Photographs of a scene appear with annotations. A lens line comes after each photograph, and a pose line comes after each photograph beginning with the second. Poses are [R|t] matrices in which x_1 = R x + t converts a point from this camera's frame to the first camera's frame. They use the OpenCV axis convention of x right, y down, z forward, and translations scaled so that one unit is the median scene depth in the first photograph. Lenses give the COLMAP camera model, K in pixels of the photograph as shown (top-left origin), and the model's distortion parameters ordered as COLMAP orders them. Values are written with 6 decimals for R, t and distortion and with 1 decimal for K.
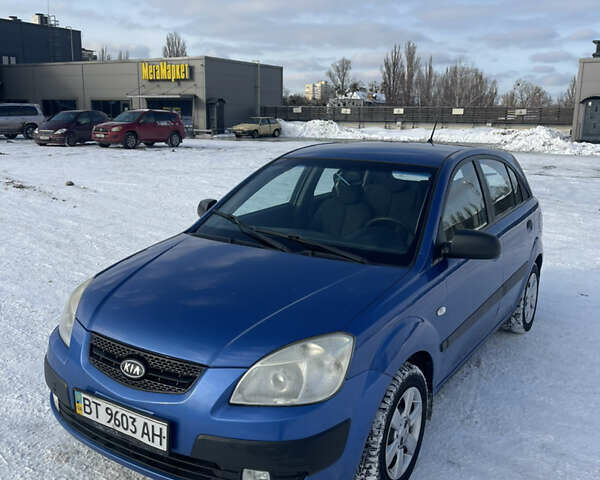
lens RADIAL K [[605.5, 0, 300.0], [0, 605.5, 240.0], [0, 0, 1]] dist [0.043380, -0.013907]
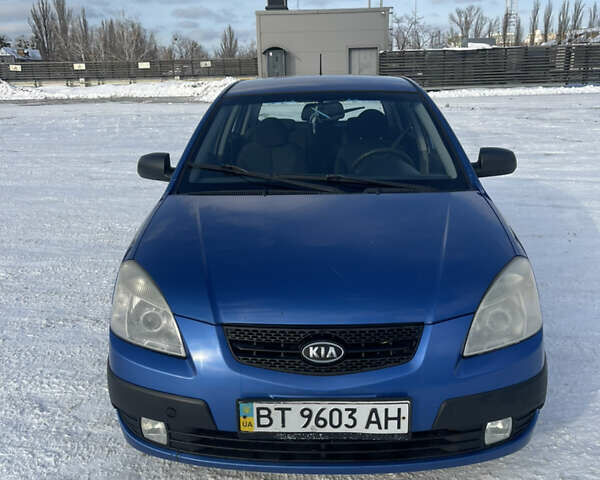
lens RADIAL K [[605.5, 0, 300.0], [0, 605.5, 240.0], [0, 0, 1]] dist [0.043380, -0.013907]
pose [[0.859627, -0.171469, 0.481290, -0.632639], [0.138983, 0.984958, 0.102675, -0.016670], [-0.491656, -0.021370, 0.870527, 0.321173]]
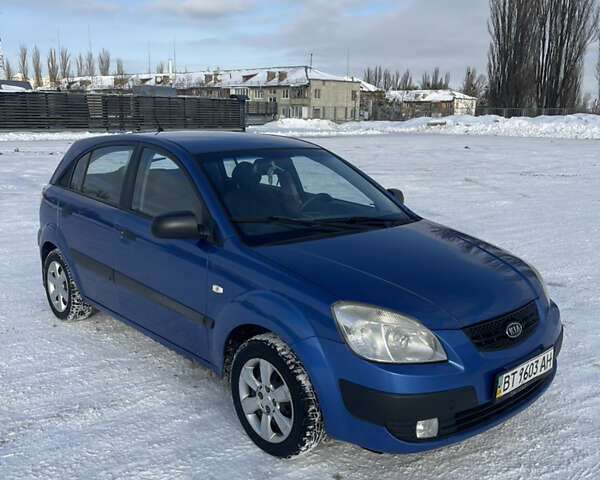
lens RADIAL K [[605.5, 0, 300.0], [0, 605.5, 240.0], [0, 0, 1]] dist [0.043380, -0.013907]
pose [[0.251702, -0.213139, 0.944043, -1.395981], [0.185408, 0.968000, 0.169114, -0.221497], [-0.949879, 0.132466, 0.283165, 1.001389]]
